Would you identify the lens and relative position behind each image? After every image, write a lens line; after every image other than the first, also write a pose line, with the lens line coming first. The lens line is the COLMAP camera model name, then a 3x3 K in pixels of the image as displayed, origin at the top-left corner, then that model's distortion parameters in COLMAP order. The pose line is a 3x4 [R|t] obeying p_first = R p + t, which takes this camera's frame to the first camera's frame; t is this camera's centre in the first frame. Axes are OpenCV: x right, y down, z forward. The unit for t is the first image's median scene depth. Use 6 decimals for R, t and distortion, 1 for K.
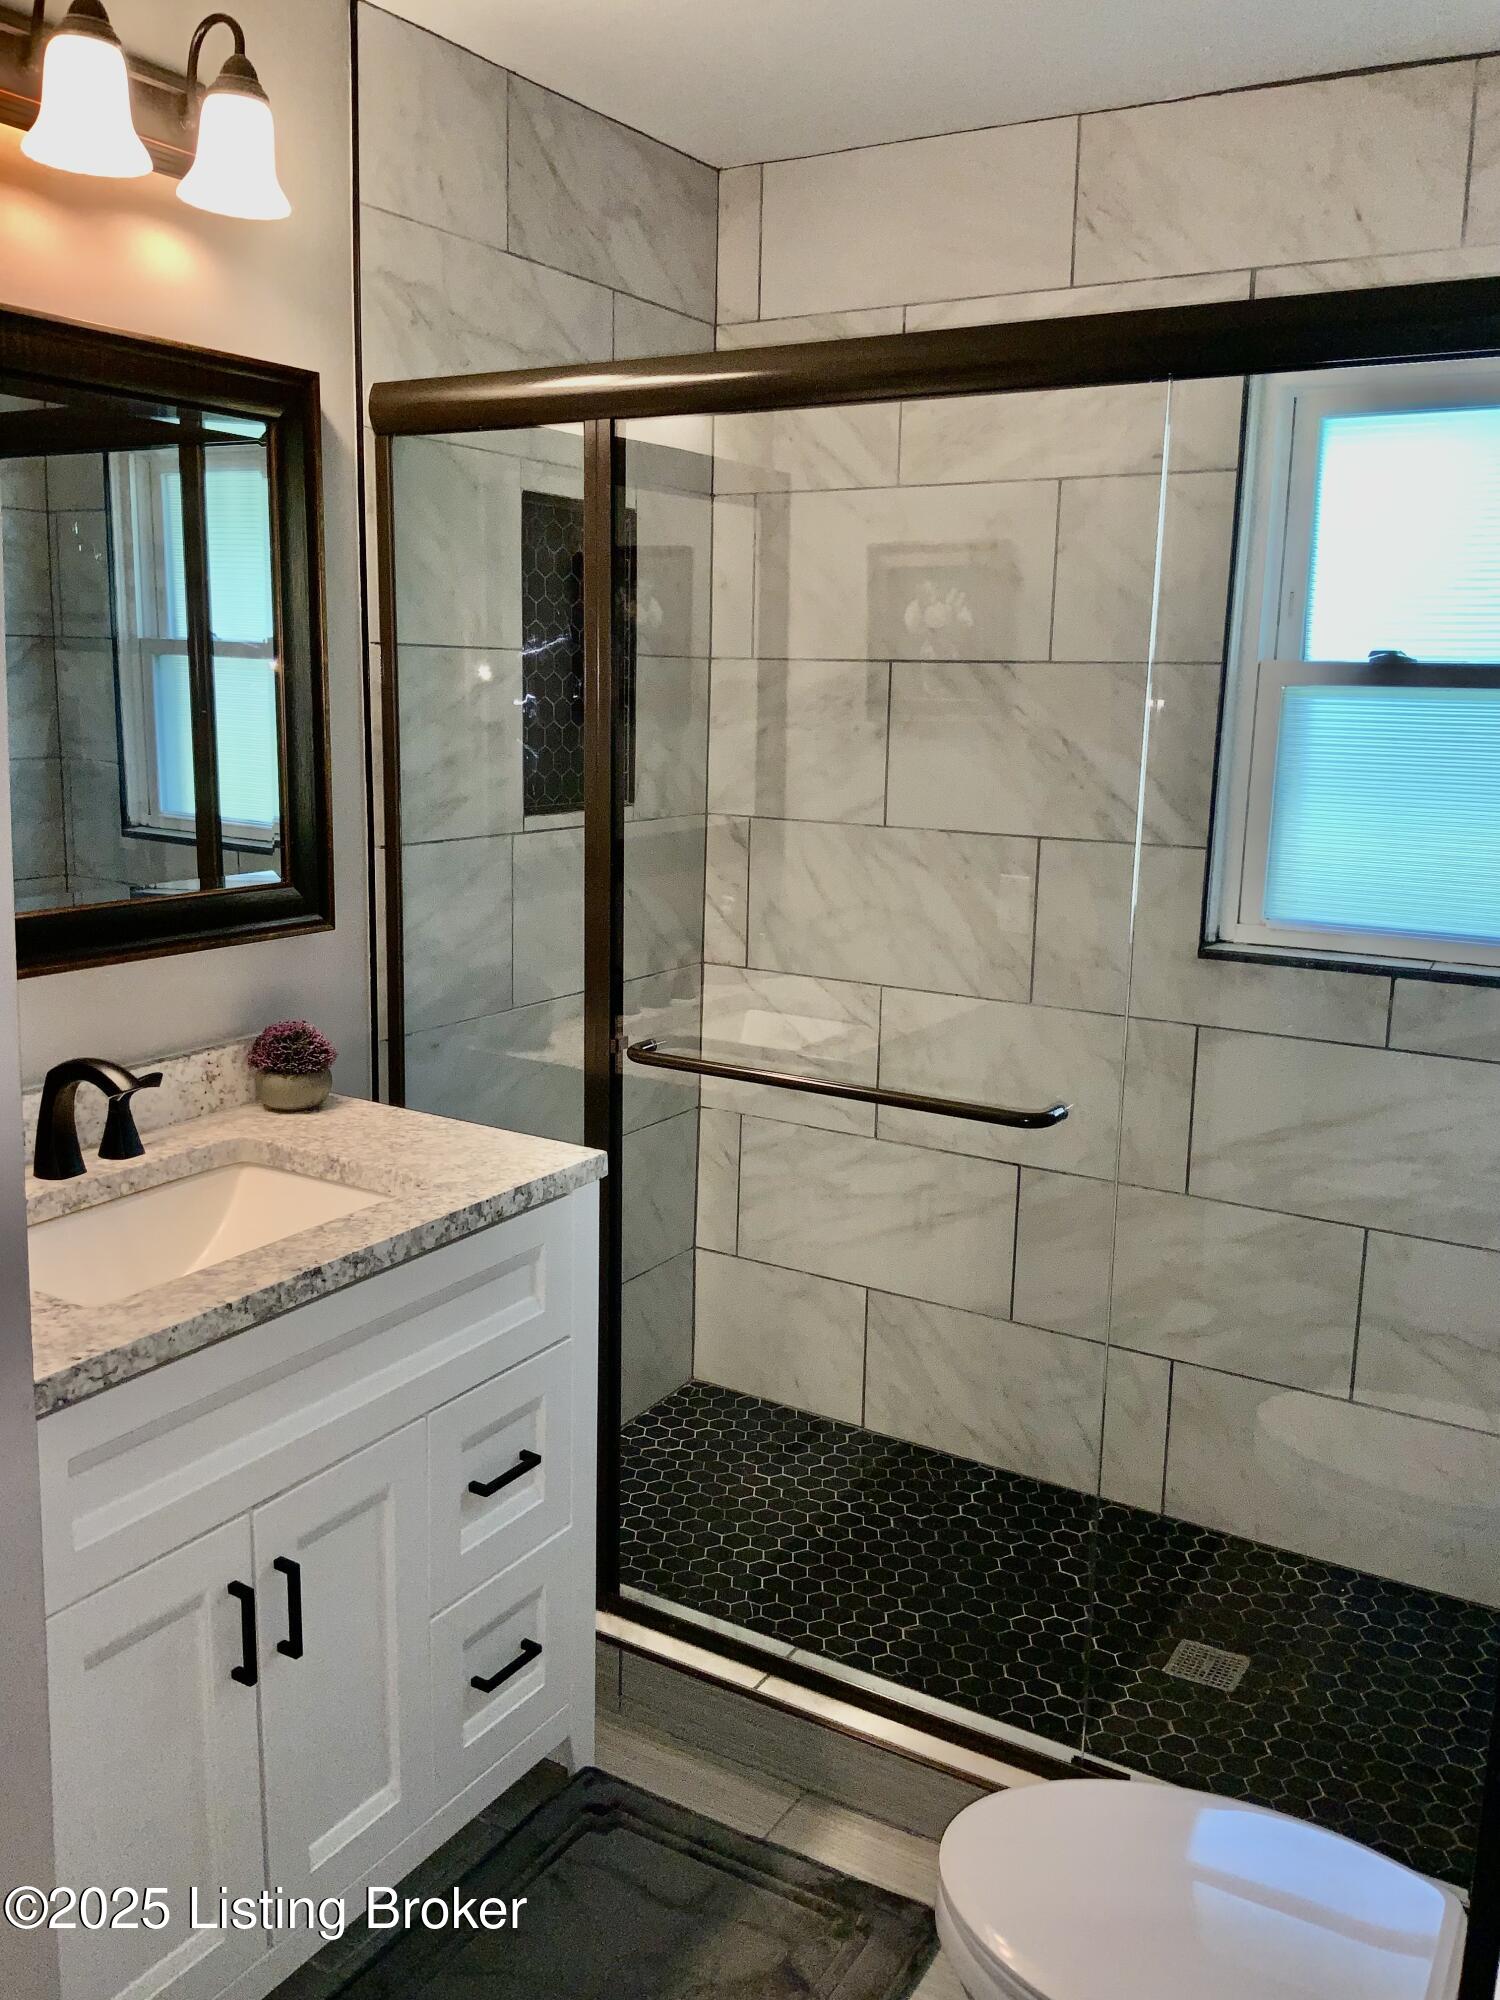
lens RADIAL K [[1651.6, 0, 754.0], [0, 1651.6, 997.7], [0, 0, 1]] dist [0.124262, -0.255284]
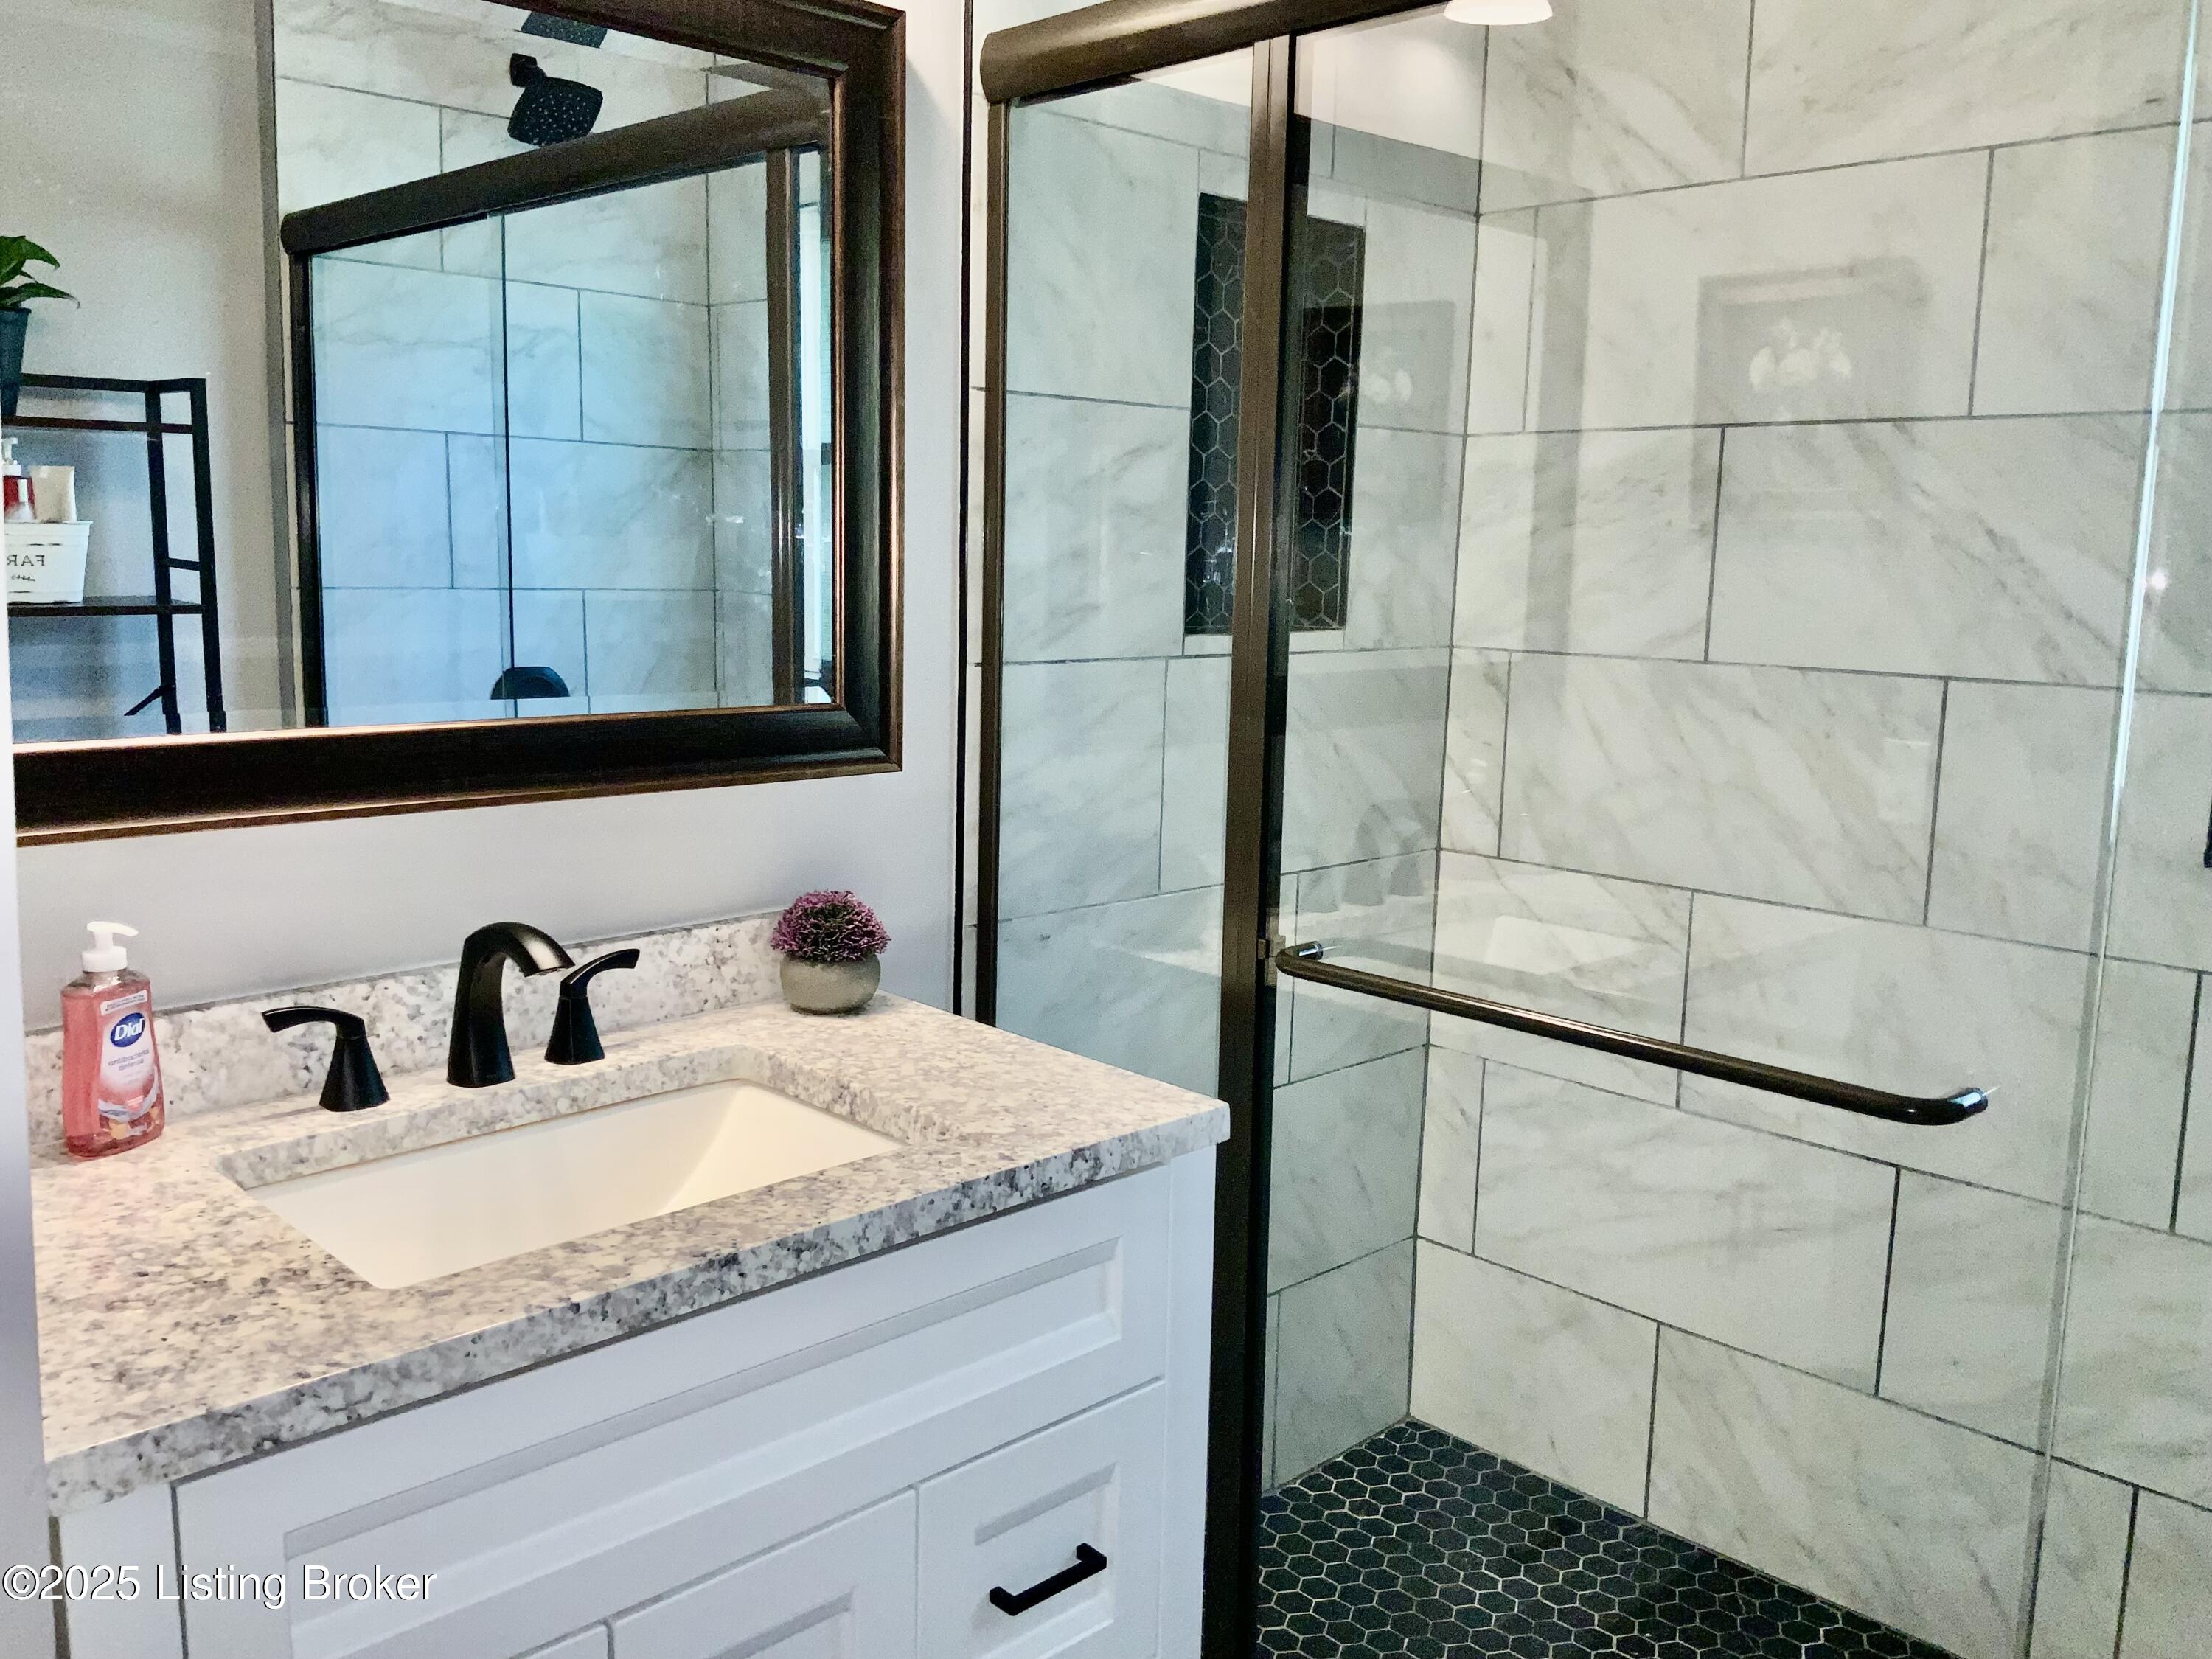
lens RADIAL K [[1826.7, 0, 1106.0], [0, 1826.7, 829.5], [0, 0, 1]] dist [0.124262, -0.255284]
pose [[0.967849, 0.038565, -0.248556, 0.035003], [-0.049387, 0.998078, -0.037446, 0.009974], [0.246635, 0.048517, 0.967893, 0.213372]]
